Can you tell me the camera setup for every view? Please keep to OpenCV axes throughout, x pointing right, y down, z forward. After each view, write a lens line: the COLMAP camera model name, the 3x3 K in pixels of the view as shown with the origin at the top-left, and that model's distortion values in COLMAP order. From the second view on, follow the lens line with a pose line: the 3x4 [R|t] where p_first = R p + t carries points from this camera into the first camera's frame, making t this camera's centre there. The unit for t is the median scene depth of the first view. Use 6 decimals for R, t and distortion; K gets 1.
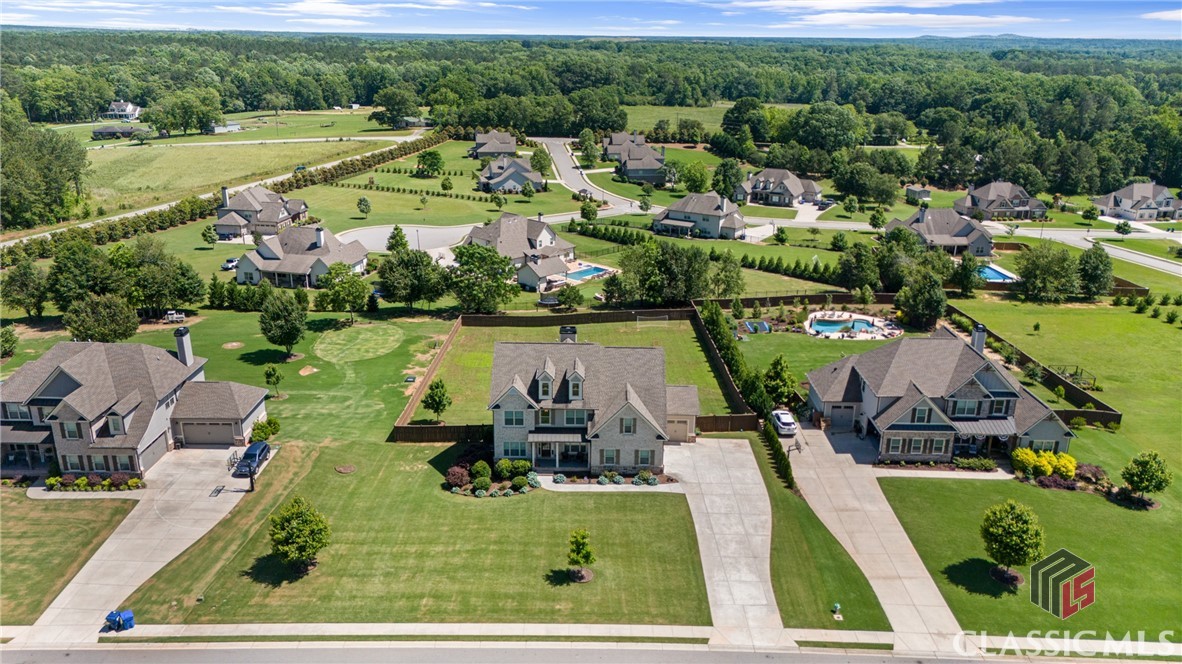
lens RADIAL K [[864.5, 0, 591.0], [0, 864.5, 332.0], [0, 0, 1]] dist [0.085508, -0.098067]
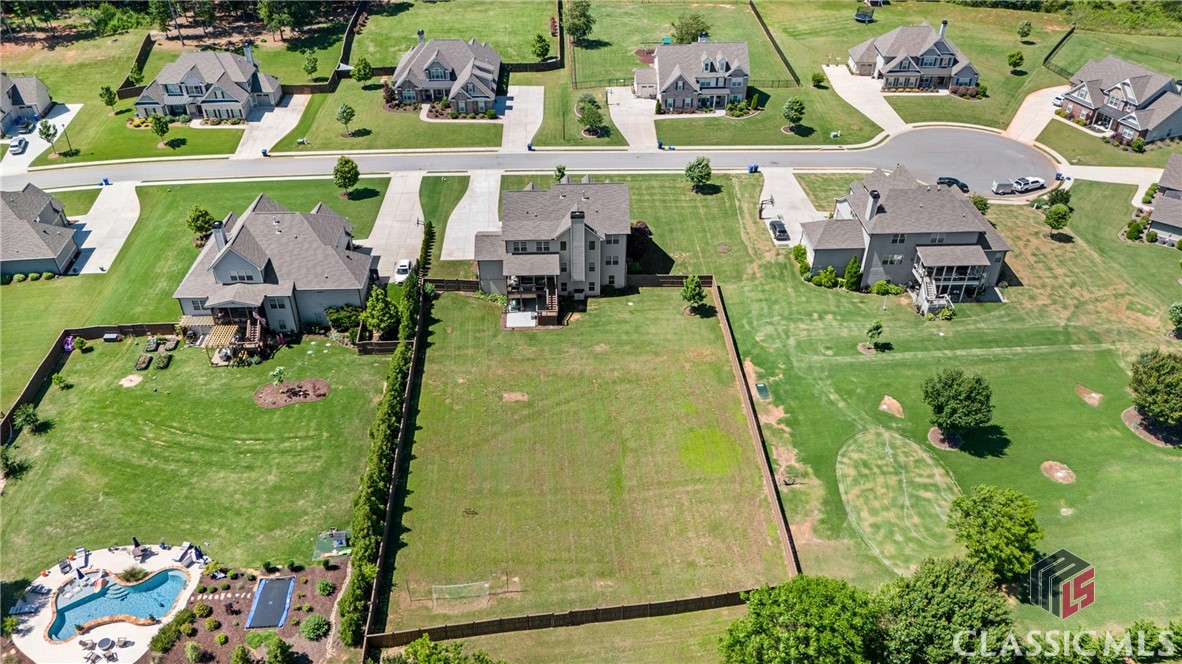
lens RADIAL K [[864.5, 0, 591.0], [0, 864.5, 332.0], [0, 0, 1]] dist [0.085508, -0.098067]
pose [[-0.998559, 0.017527, -0.050728, 0.014028], [-0.030710, 0.588566, 0.807866, -0.679828], [0.044016, 0.808259, -0.587180, 1.423891]]
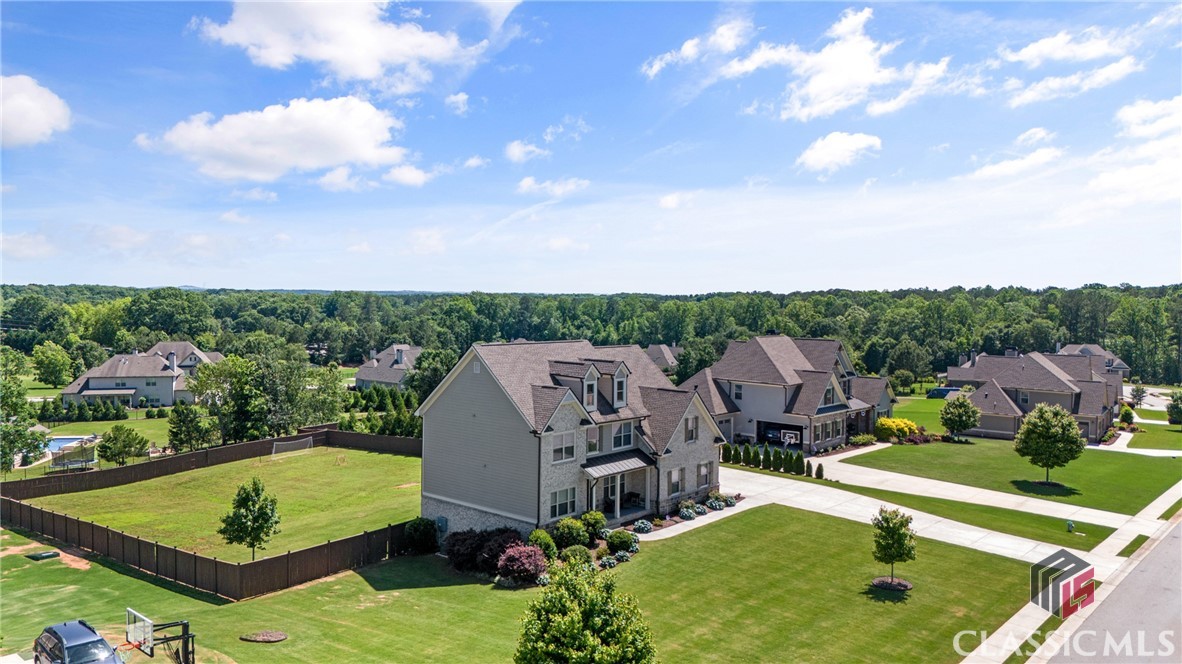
lens RADIAL K [[871.5, 0, 591.0], [0, 871.5, 332.0], [0, 0, 1]] dist [0.036828, -0.002109]
pose [[0.657122, -0.035494, 0.752948, -0.367000], [0.239077, 0.957131, -0.163531, 0.087368], [-0.714866, 0.287472, 0.637438, 0.394806]]
